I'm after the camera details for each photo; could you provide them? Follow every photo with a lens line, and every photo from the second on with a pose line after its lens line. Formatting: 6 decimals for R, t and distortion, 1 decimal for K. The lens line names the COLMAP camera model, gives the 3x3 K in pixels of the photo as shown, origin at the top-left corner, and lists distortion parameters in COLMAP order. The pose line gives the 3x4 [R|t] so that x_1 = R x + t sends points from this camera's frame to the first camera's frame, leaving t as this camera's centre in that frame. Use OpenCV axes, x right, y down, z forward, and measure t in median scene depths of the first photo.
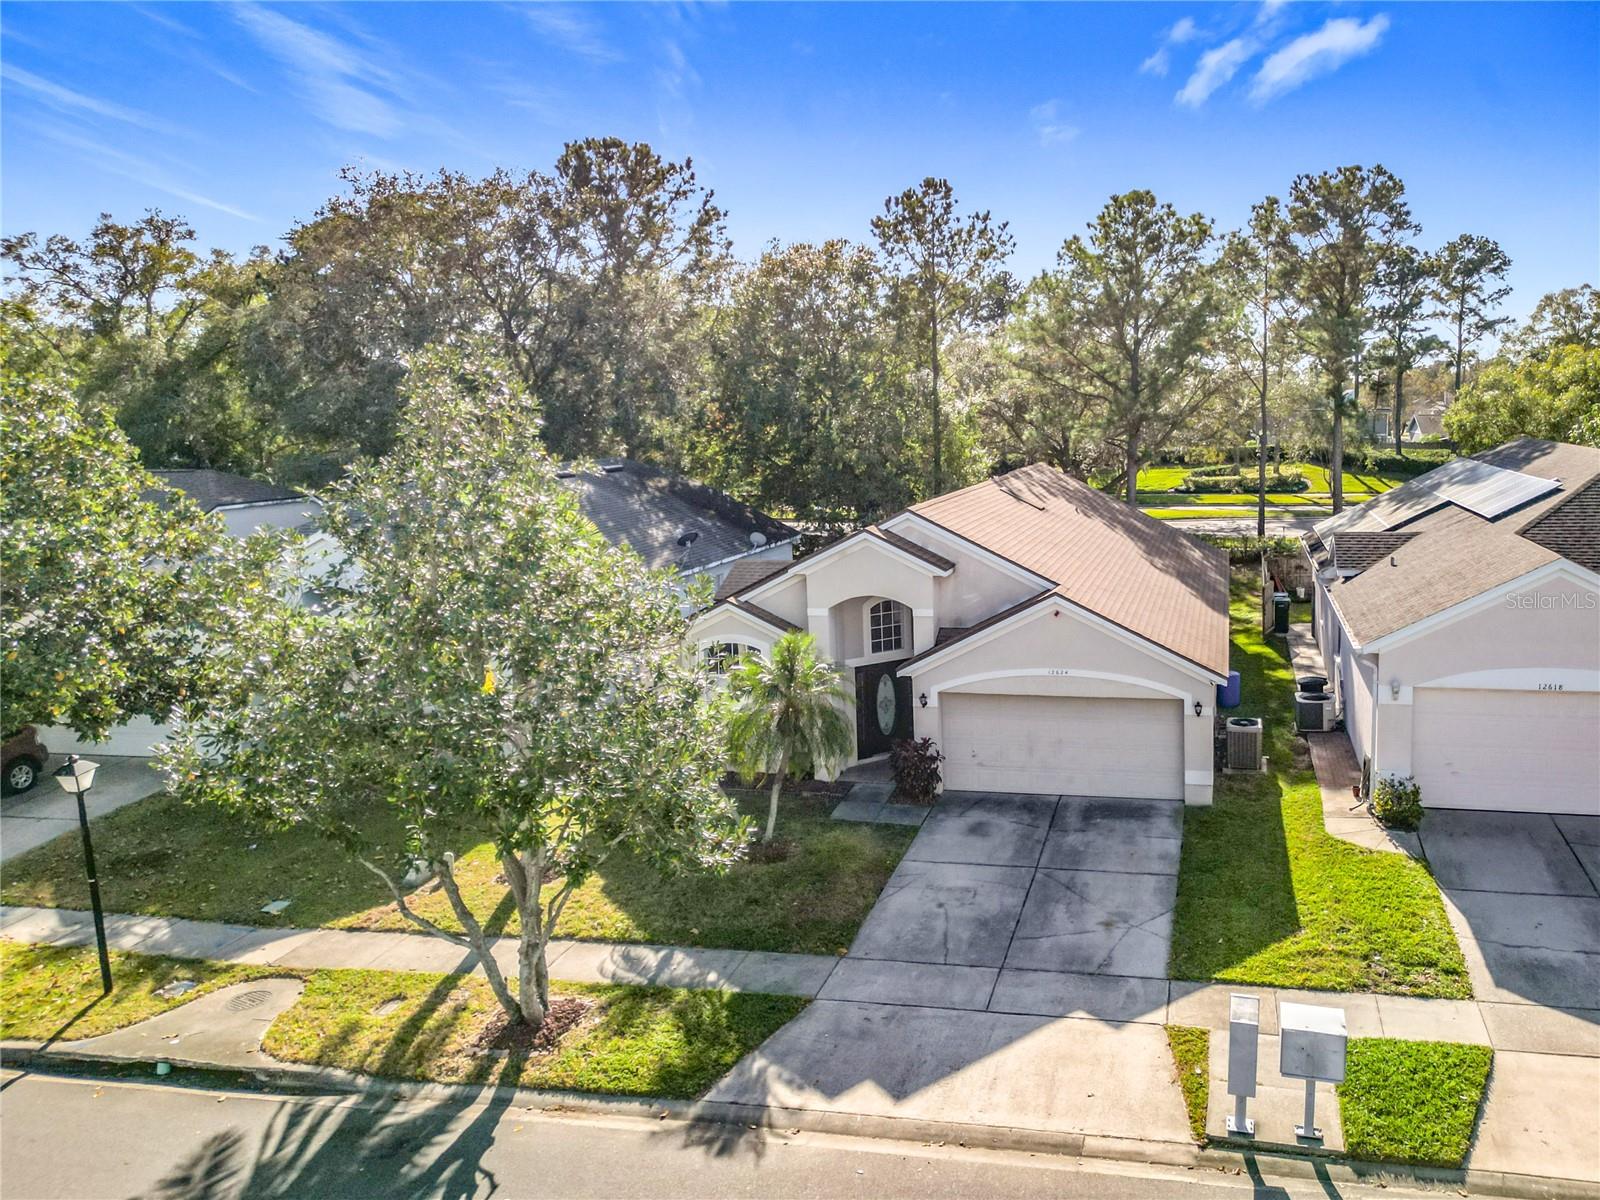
lens RADIAL K [[1200.8, 0, 1003.4], [0, 1200.8, 565.0], [0, 0, 1]] dist [0.036429, -0.003785]
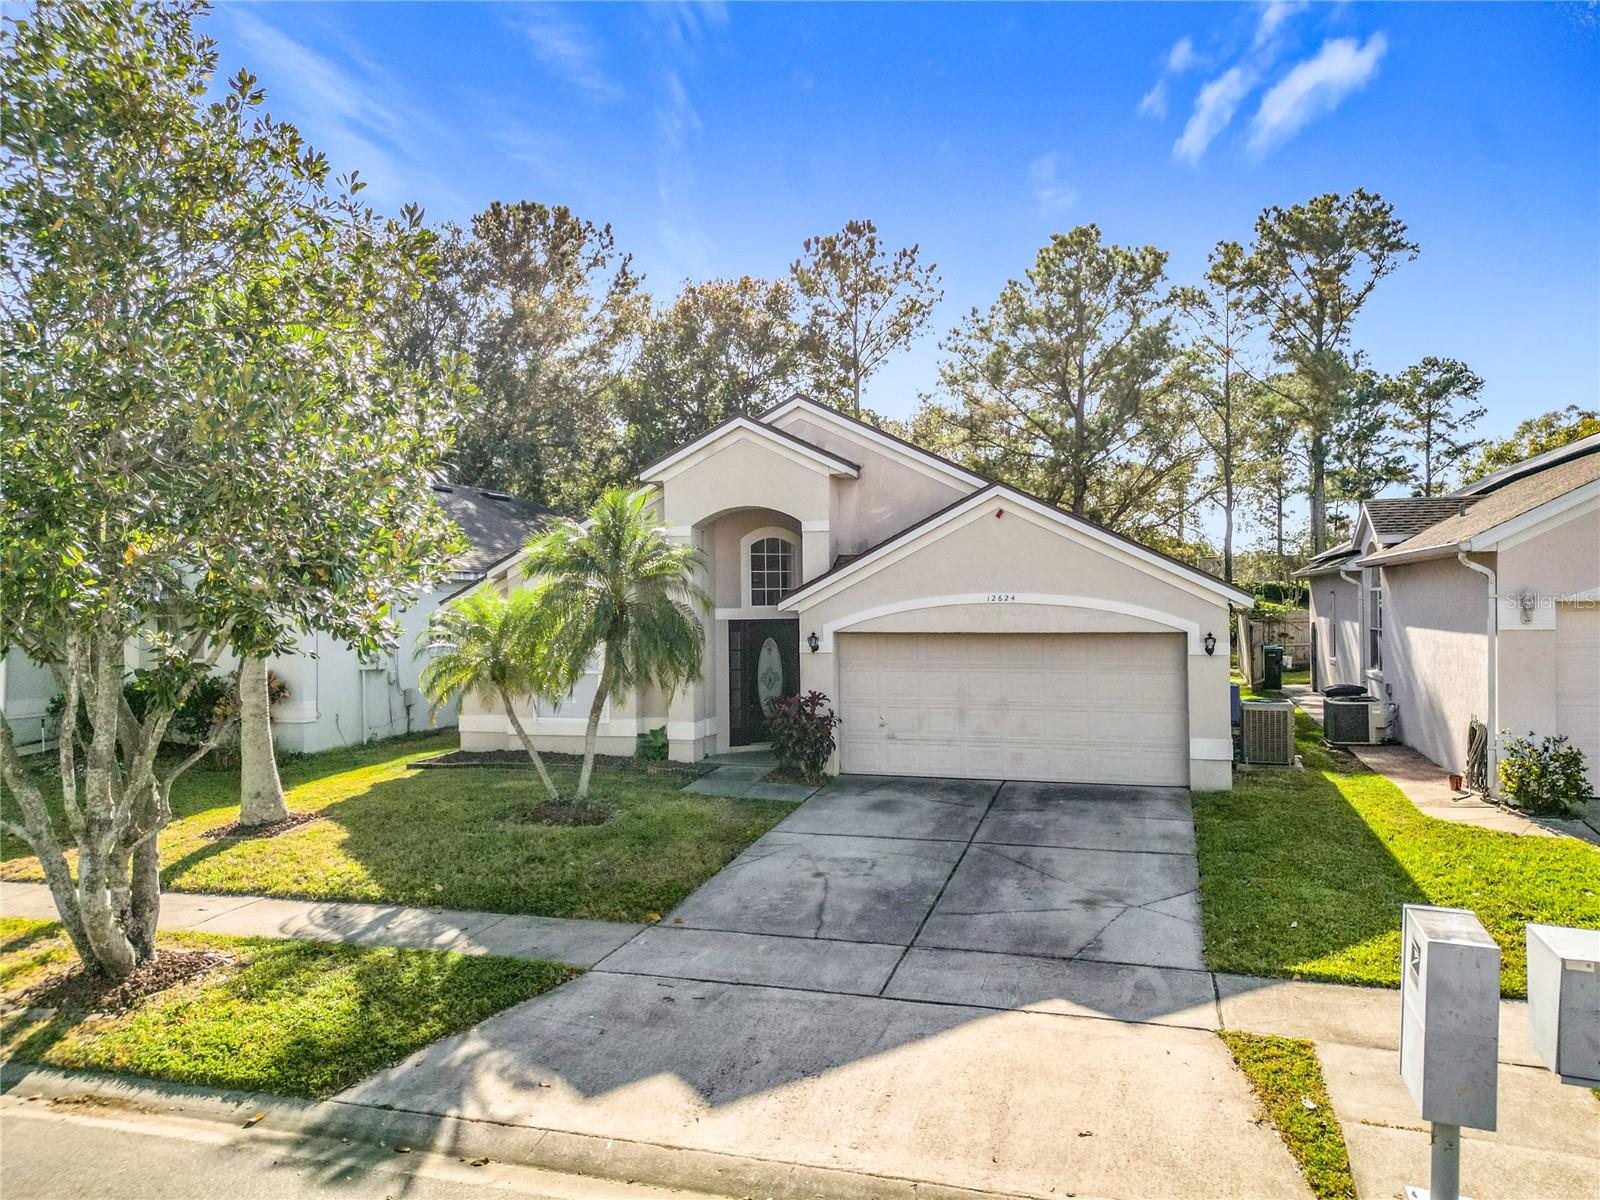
lens RADIAL K [[1136.9, 0, 797.9], [0, 1136.9, 606.5], [0, 0, 1]] dist [0.039177, -0.031572]
pose [[0.992662, 0.006712, -0.120737, 0.009781], [-0.022780, 0.990961, -0.132202, 0.231921], [0.118758, 0.133982, 0.983842, 0.401594]]
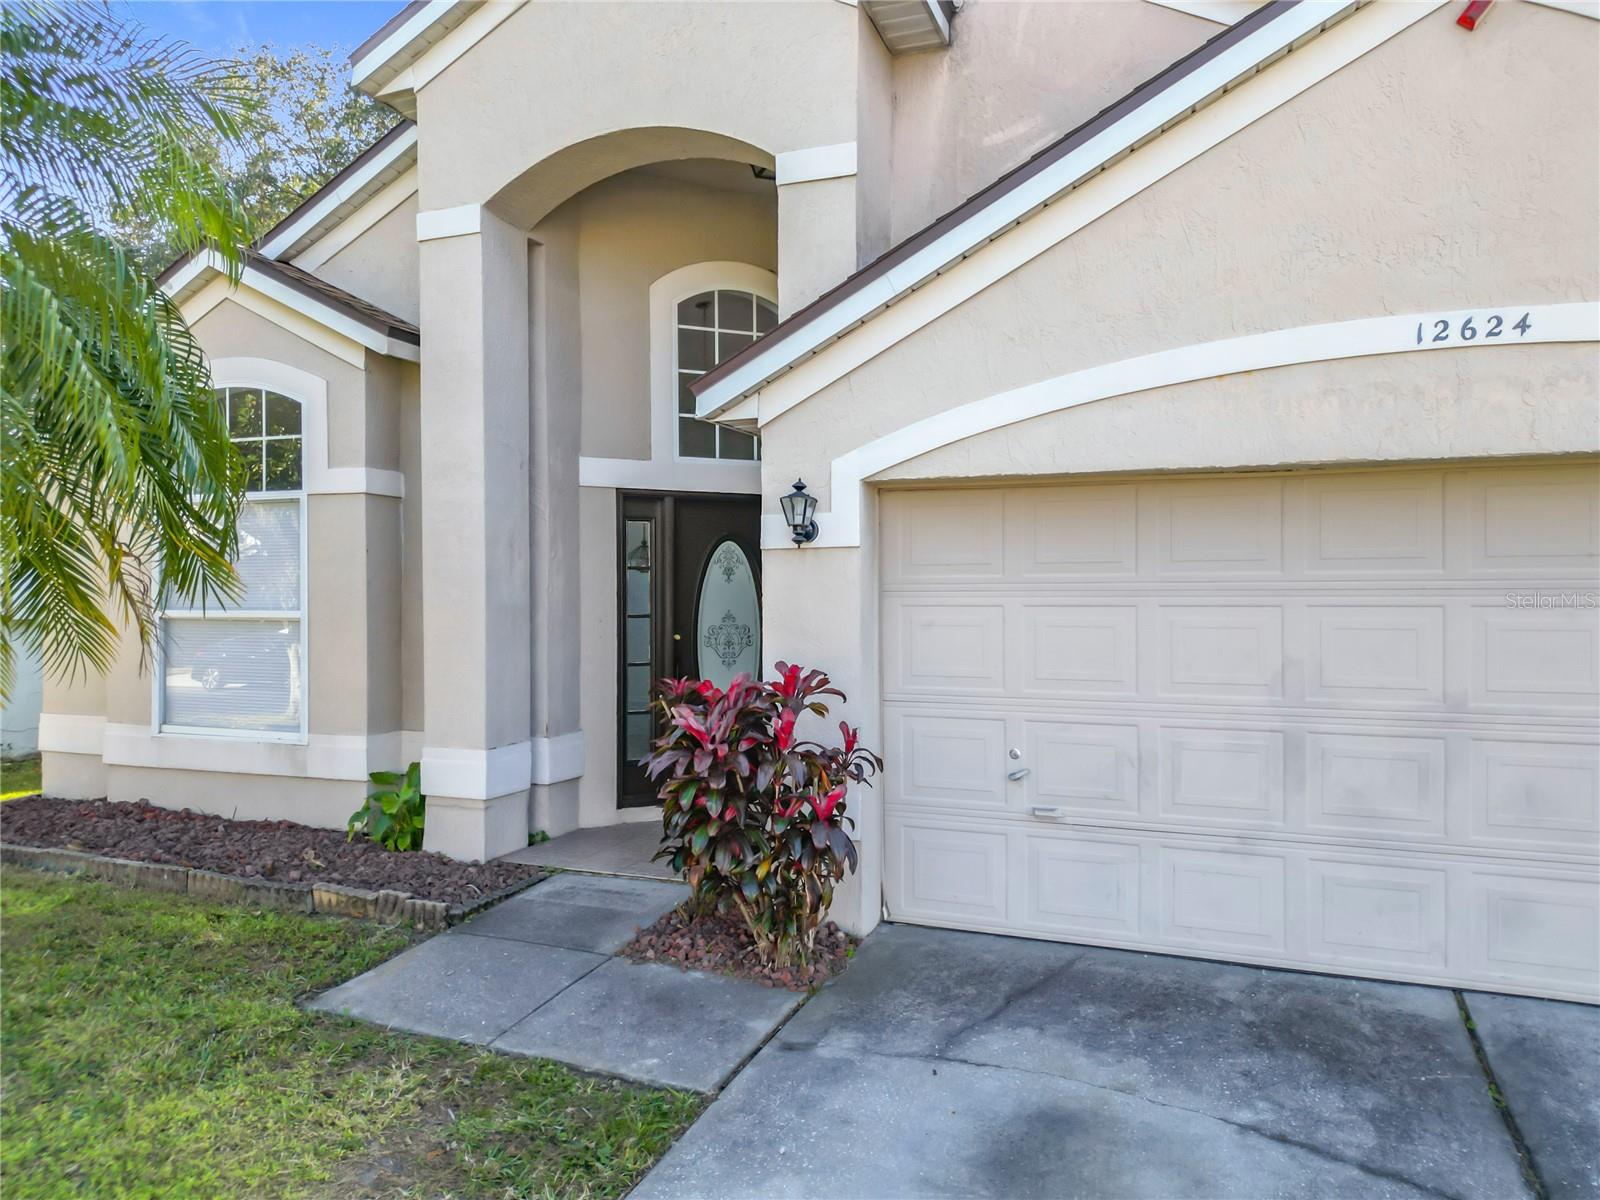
lens RADIAL K [[1130.7, 0, 811.3], [0, 1130.7, 586.0], [0, 0, 1]] dist [0.029930, -0.008662]
pose [[0.979987, 0.014078, -0.198565, -0.025996], [-0.043009, 0.988910, -0.142150, 0.200442], [0.194362, 0.147845, 0.969724, 1.002664]]
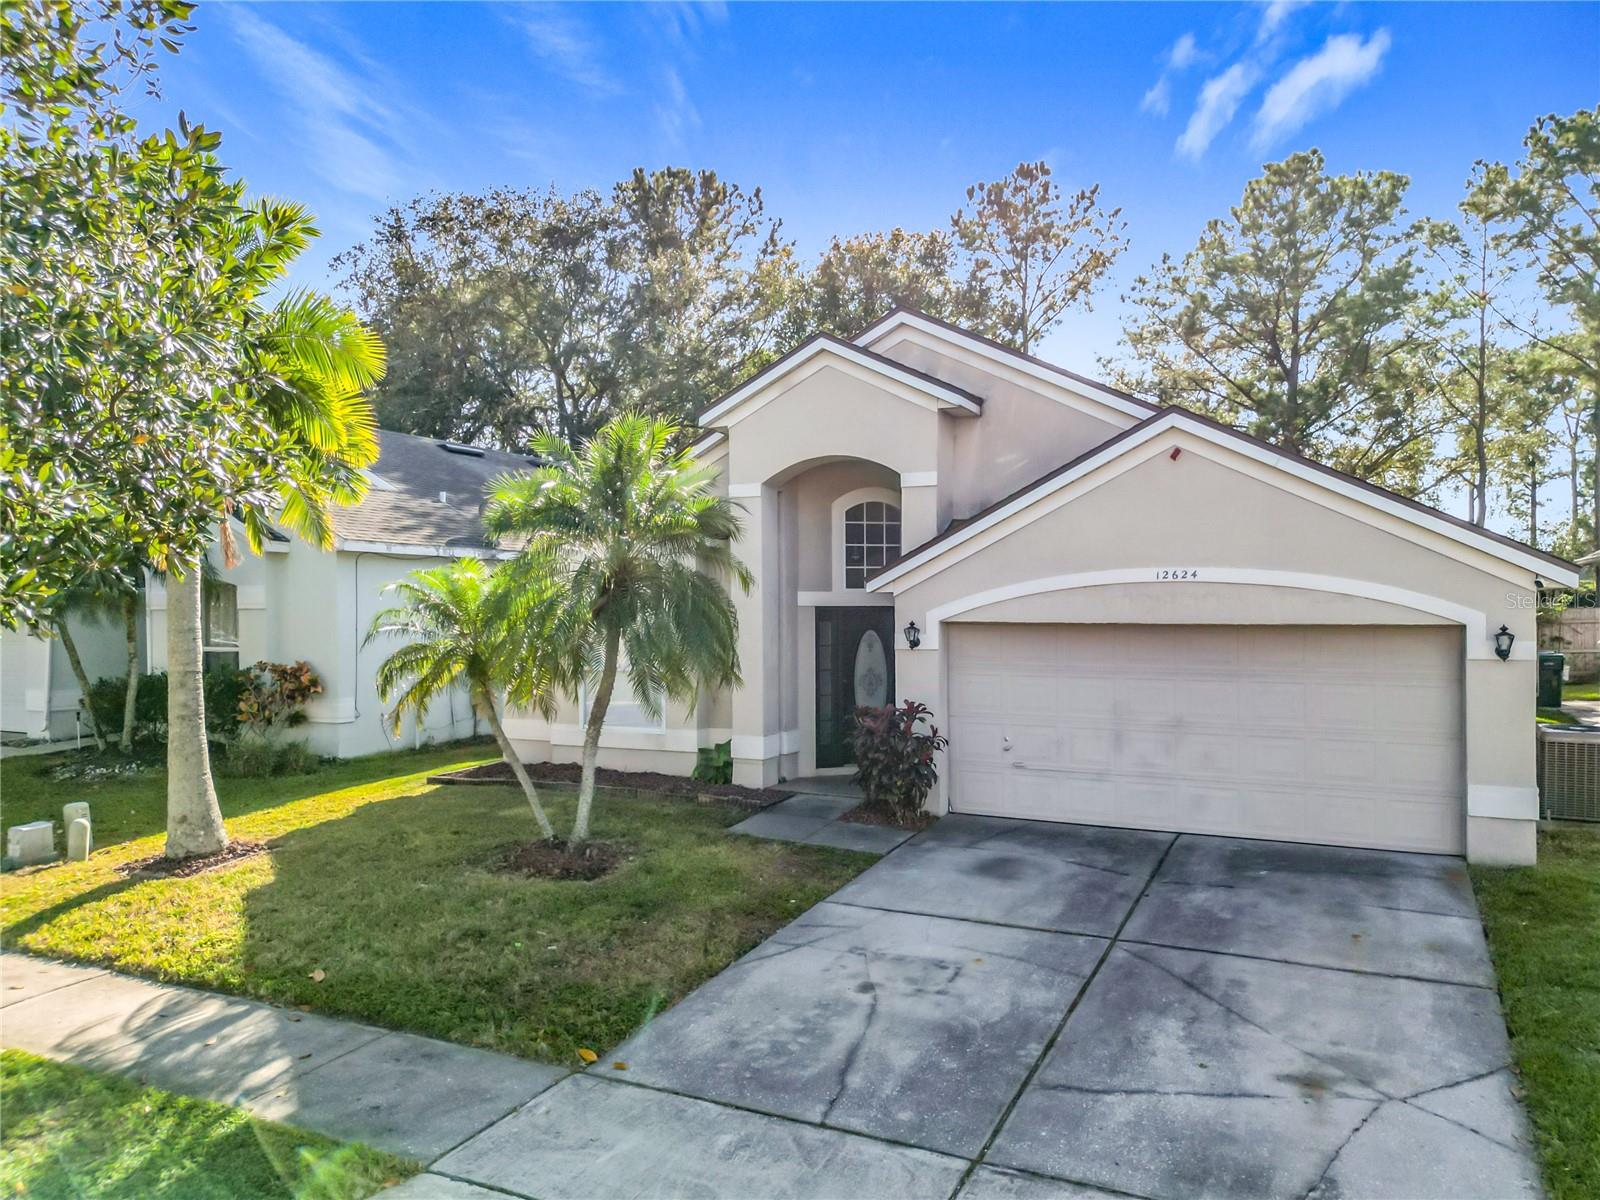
lens RADIAL K [[1132.7, 0, 797.9], [0, 1132.7, 623.0], [0, 0, 1]] dist [0.031388, -0.024917]
pose [[0.959493, 0.018341, -0.281136, 0.034950], [-0.051750, 0.992374, -0.111875, 0.212167], [0.276940, 0.121892, 0.953125, 0.631262]]
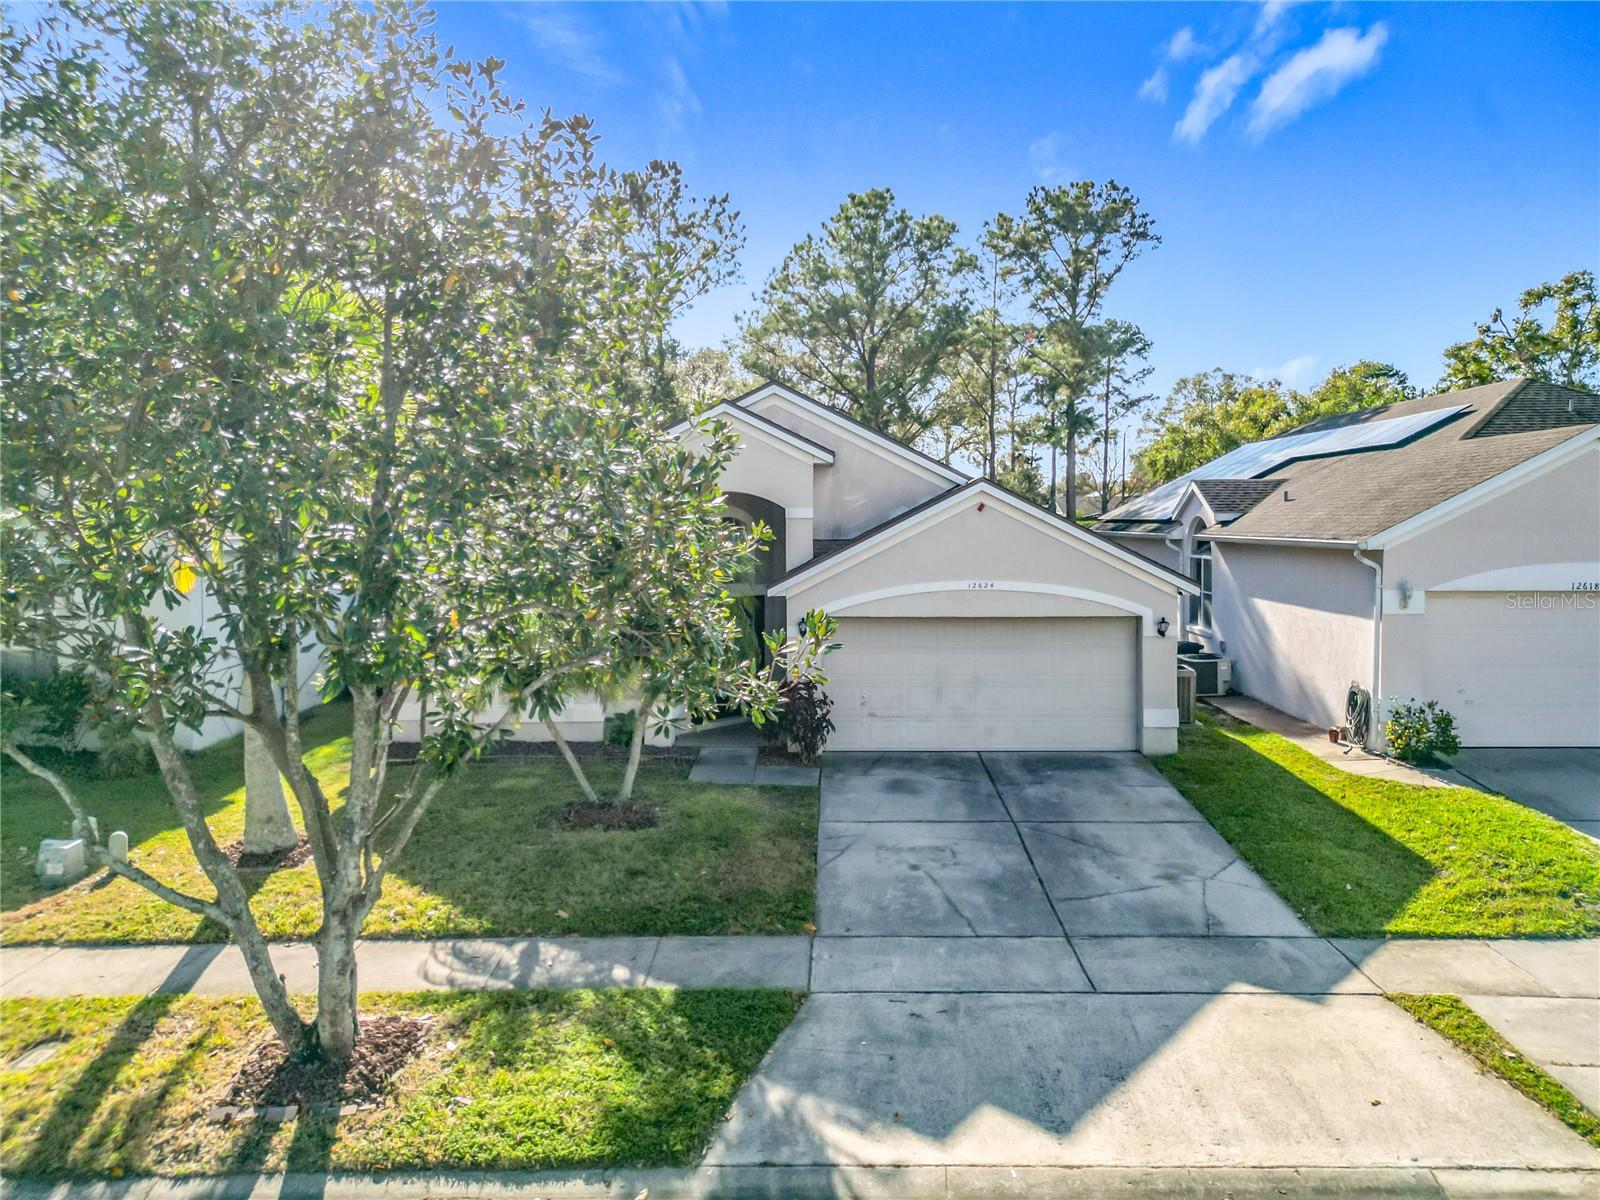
lens RADIAL K [[1130.7, 0, 811.3], [0, 1130.7, 586.0], [0, 0, 1]] dist [0.029930, -0.008662]
pose [[0.985150, 0.002718, 0.171675, -0.230968], [0.011186, 0.996734, -0.079973, 0.182364], [-0.171331, 0.080706, 0.981902, 0.382648]]
